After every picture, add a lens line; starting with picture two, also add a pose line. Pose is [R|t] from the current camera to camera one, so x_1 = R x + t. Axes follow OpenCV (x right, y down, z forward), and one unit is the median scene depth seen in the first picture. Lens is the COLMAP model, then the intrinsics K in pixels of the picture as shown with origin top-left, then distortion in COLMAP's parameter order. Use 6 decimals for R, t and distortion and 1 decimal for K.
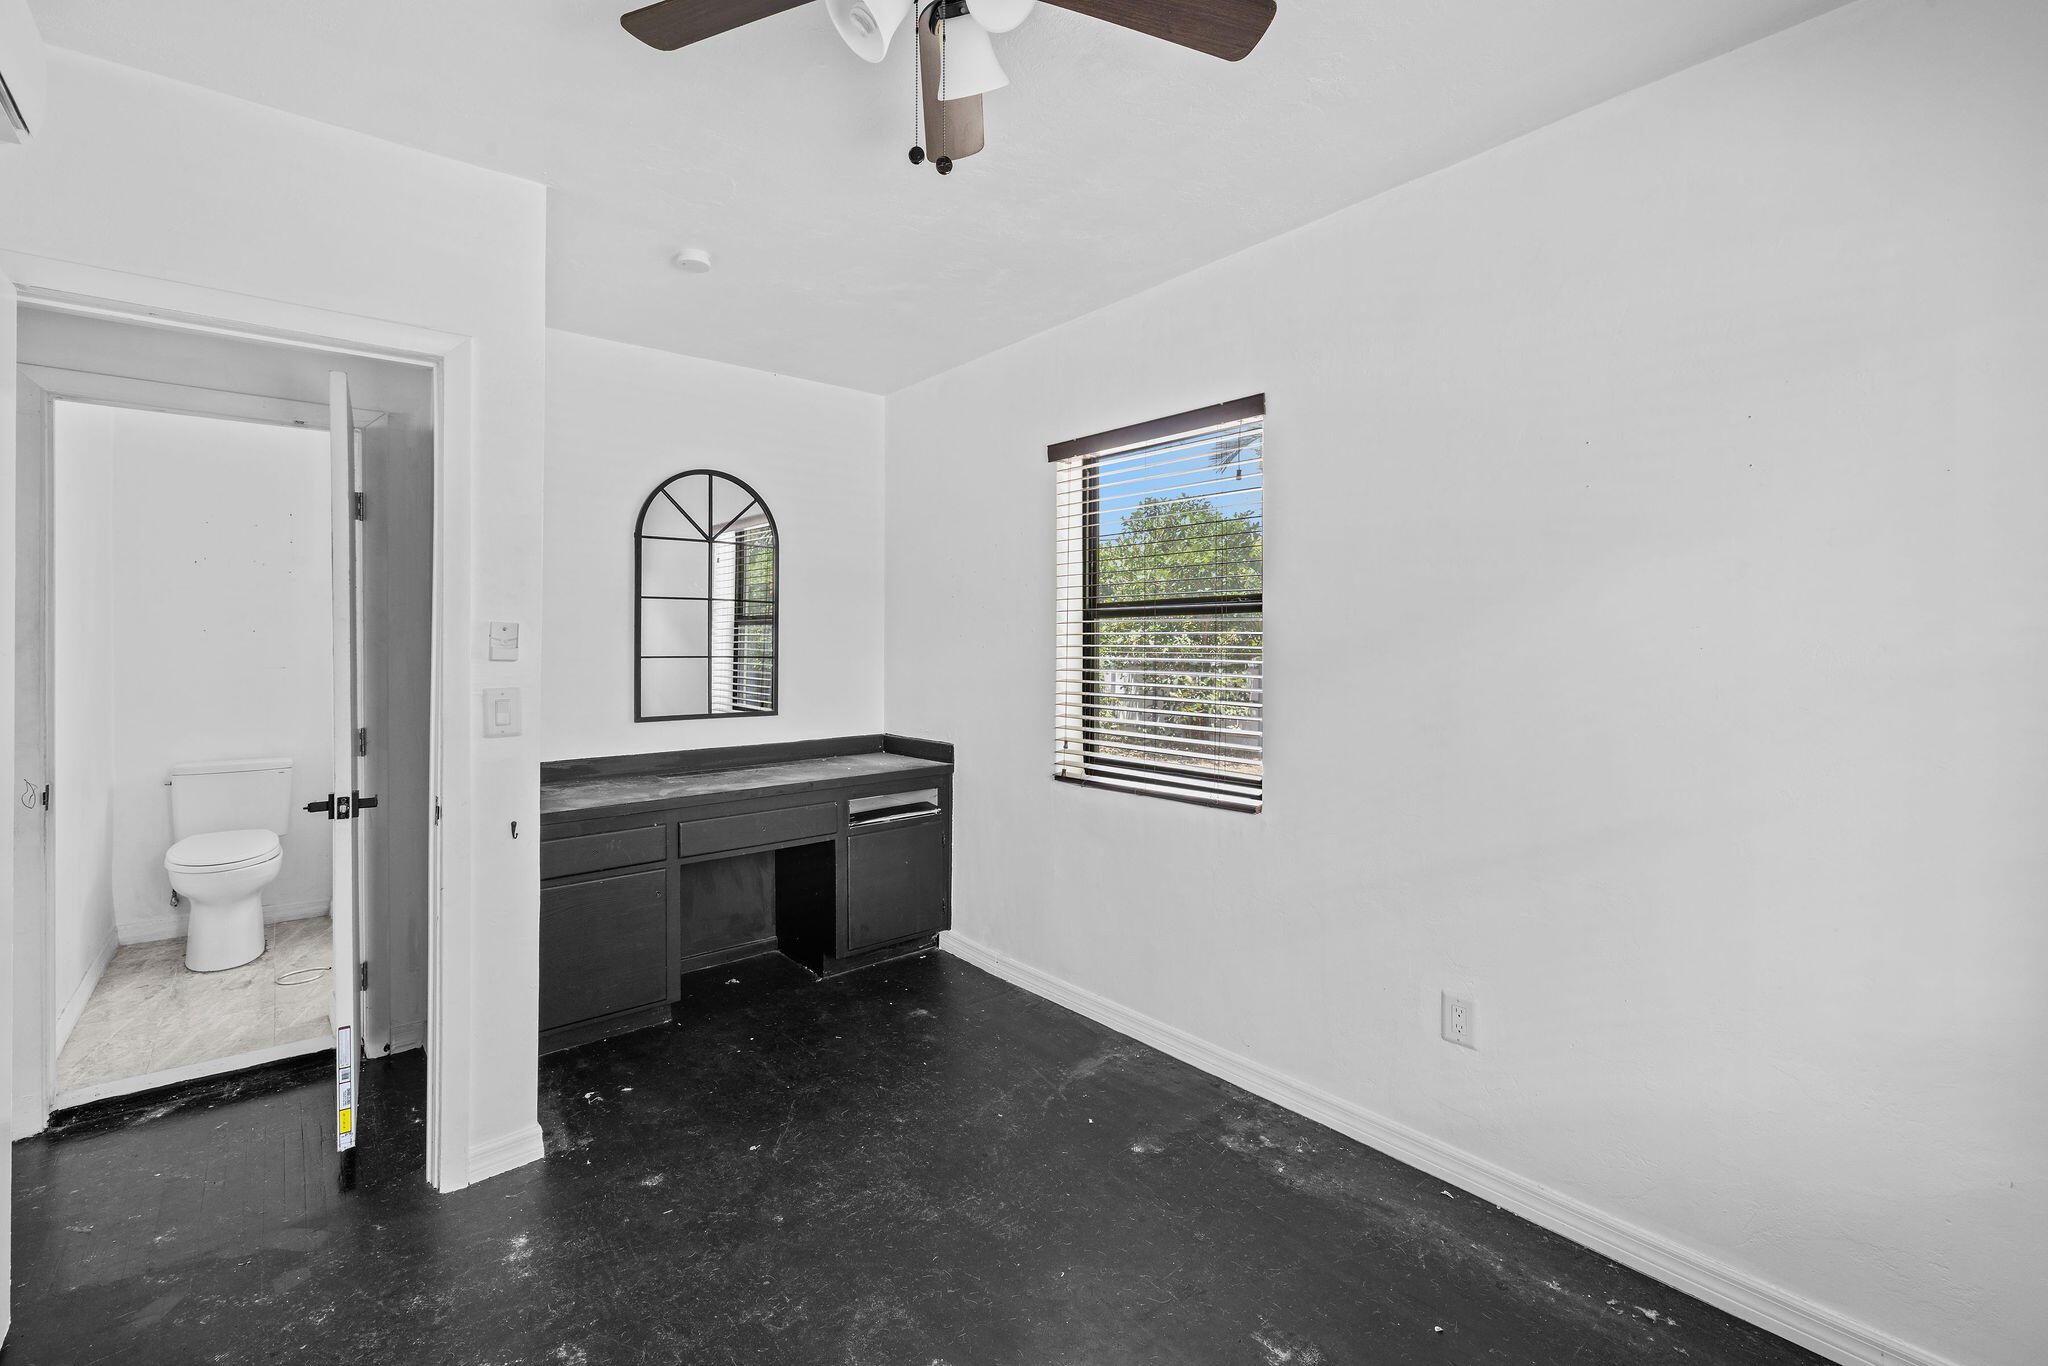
lens RADIAL K [[877.1, 0, 1019.5], [0, 877.1, 678.8], [0, 0, 1]] dist [-0.001741, -0.000100]
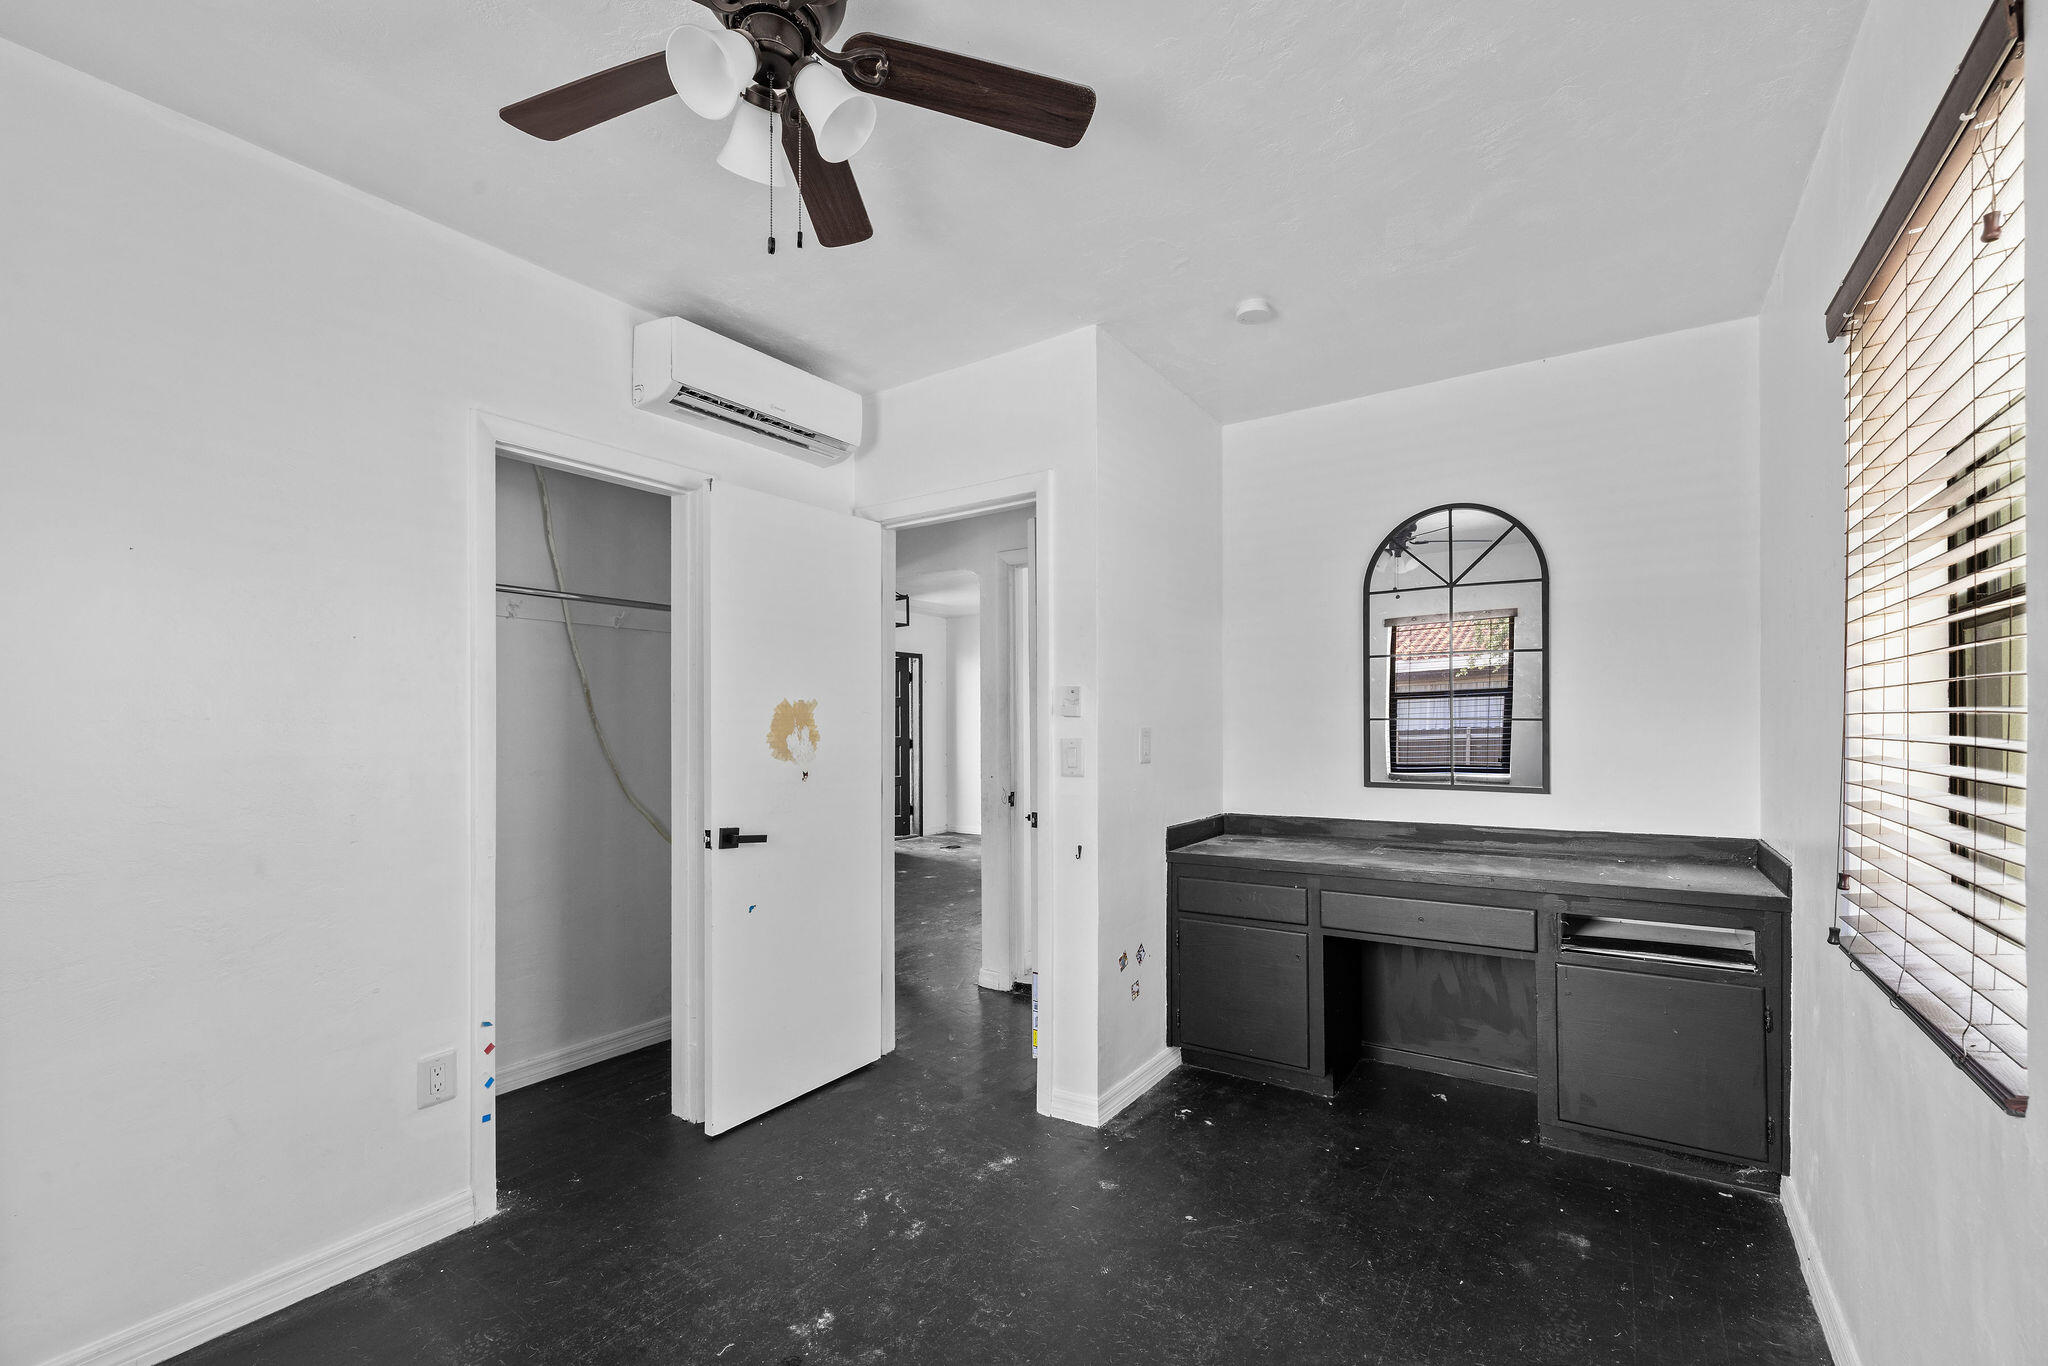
lens RADIAL K [[873.0, 0, 1021.9], [0, 873.0, 745.9], [0, 0, 1]] dist [-0.000820, -0.000106]
pose [[0.264028, 0.015681, -0.964388, 0.461242], [-0.031142, 0.999485, 0.007726, 0.010766], [0.964012, 0.027993, 0.264380, 0.448652]]
